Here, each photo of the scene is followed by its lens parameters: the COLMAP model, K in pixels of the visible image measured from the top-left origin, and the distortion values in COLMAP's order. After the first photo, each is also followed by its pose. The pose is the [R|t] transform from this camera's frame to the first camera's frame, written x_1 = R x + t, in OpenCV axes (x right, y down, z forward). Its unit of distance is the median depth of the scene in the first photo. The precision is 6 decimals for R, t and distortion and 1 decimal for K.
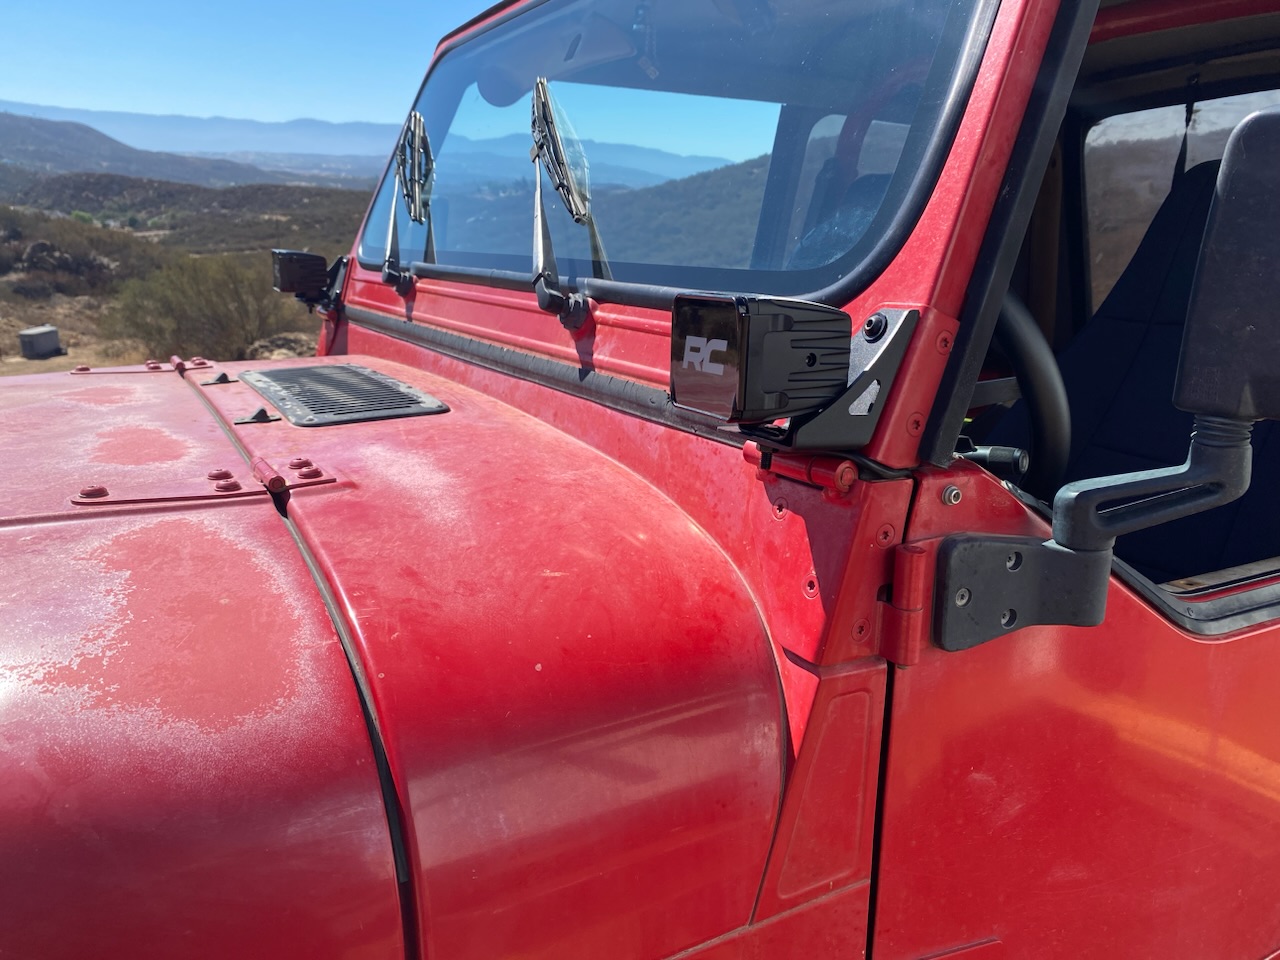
lens RADIAL K [[967.0, 0, 631.8], [0, 967.0, 478.5], [0, 0, 1]] dist [-0.000196, 0.005420]
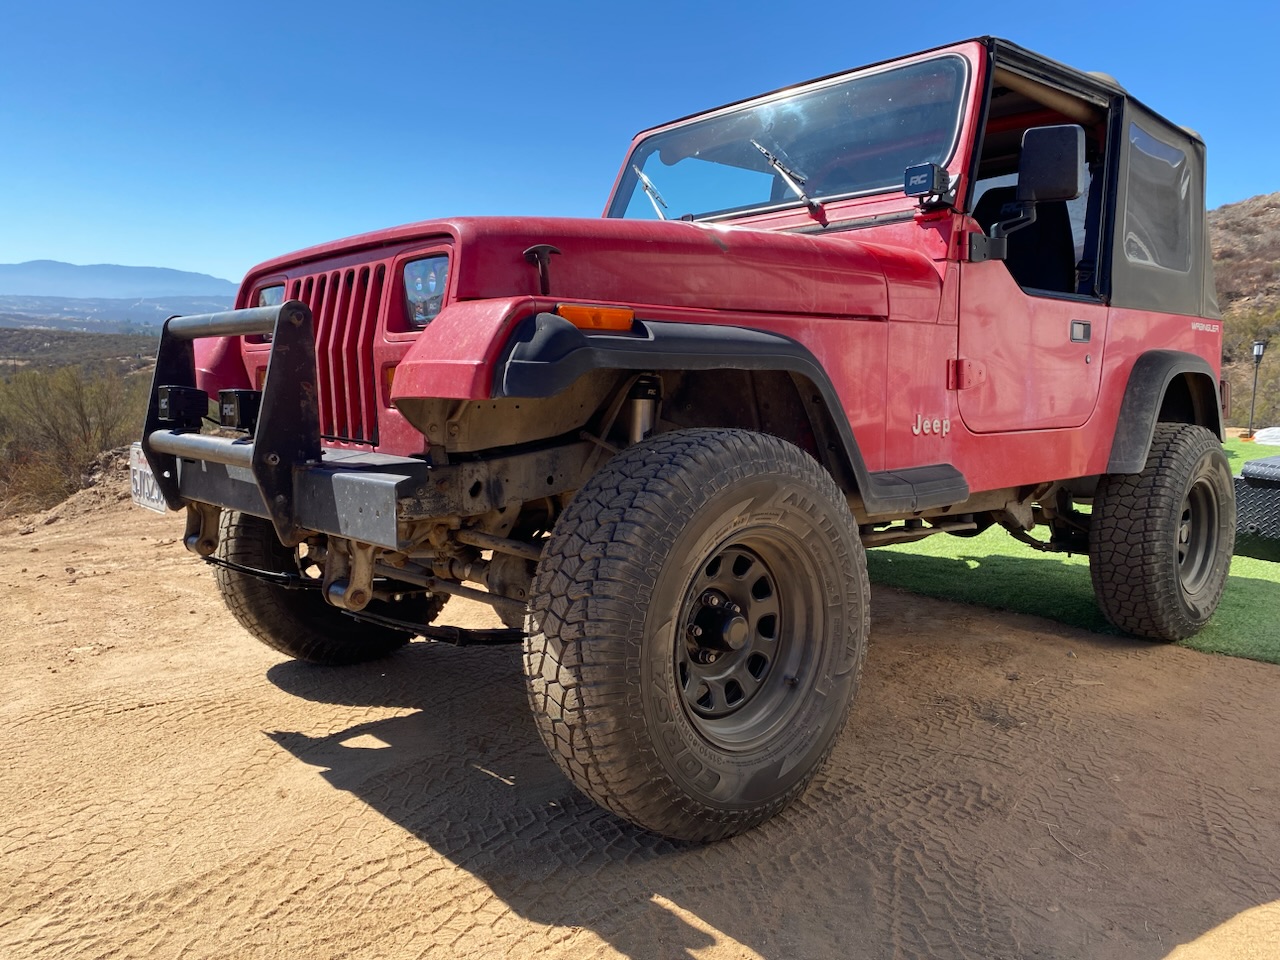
lens RADIAL K [[967.0, 0, 645.5], [0, 967.0, 483.6], [0, 0, 1]] dist [-0.000196, 0.005420]
pose [[0.969547, -0.045052, 0.240726, -0.157286], [0.077267, 0.989003, -0.126109, 0.118565], [-0.232397, 0.140869, 0.962366, -0.188023]]
